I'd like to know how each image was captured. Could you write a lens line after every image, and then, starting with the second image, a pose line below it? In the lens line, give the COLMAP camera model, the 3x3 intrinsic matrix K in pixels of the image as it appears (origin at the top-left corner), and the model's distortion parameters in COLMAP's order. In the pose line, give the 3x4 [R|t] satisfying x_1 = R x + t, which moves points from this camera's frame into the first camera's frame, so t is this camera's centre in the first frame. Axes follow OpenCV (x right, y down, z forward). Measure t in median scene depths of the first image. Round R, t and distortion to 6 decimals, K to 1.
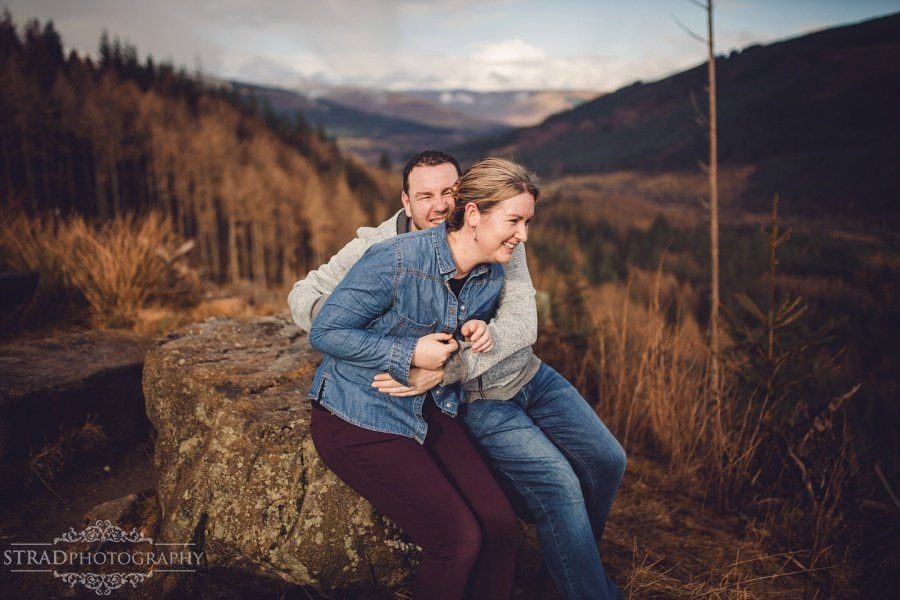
lens RADIAL K [[842.6, 0, 450.0], [0, 842.6, 300.0], [0, 0, 1]] dist [-0.066591, 0.028013]
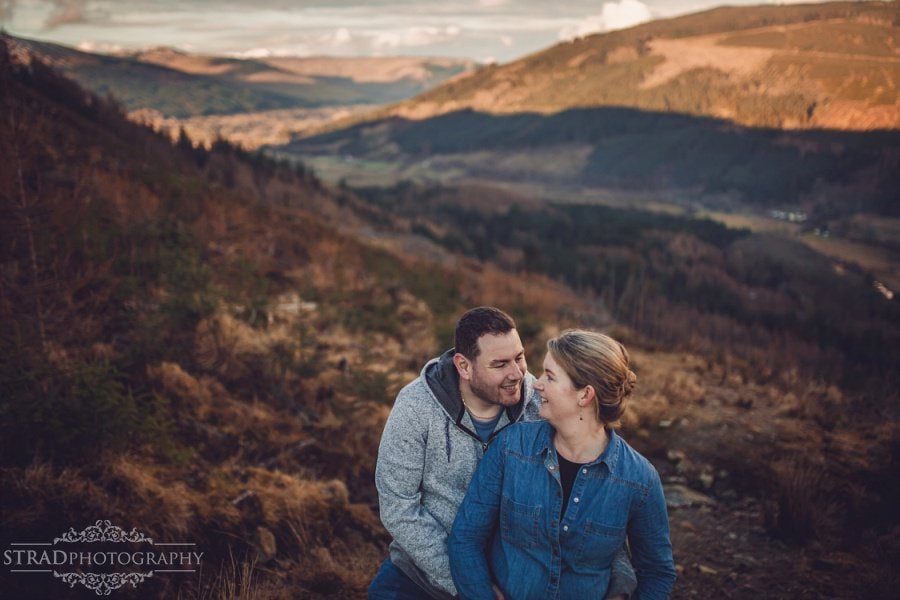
lens RADIAL K [[842.6, 0, 450.0], [0, 842.6, 300.0], [0, 0, 1]] dist [-0.066591, 0.028013]
pose [[0.986421, -0.044653, 0.158051, -0.089602], [0.038027, 0.998276, 0.044703, -0.005775], [-0.159775, -0.038086, 0.986419, -0.394844]]
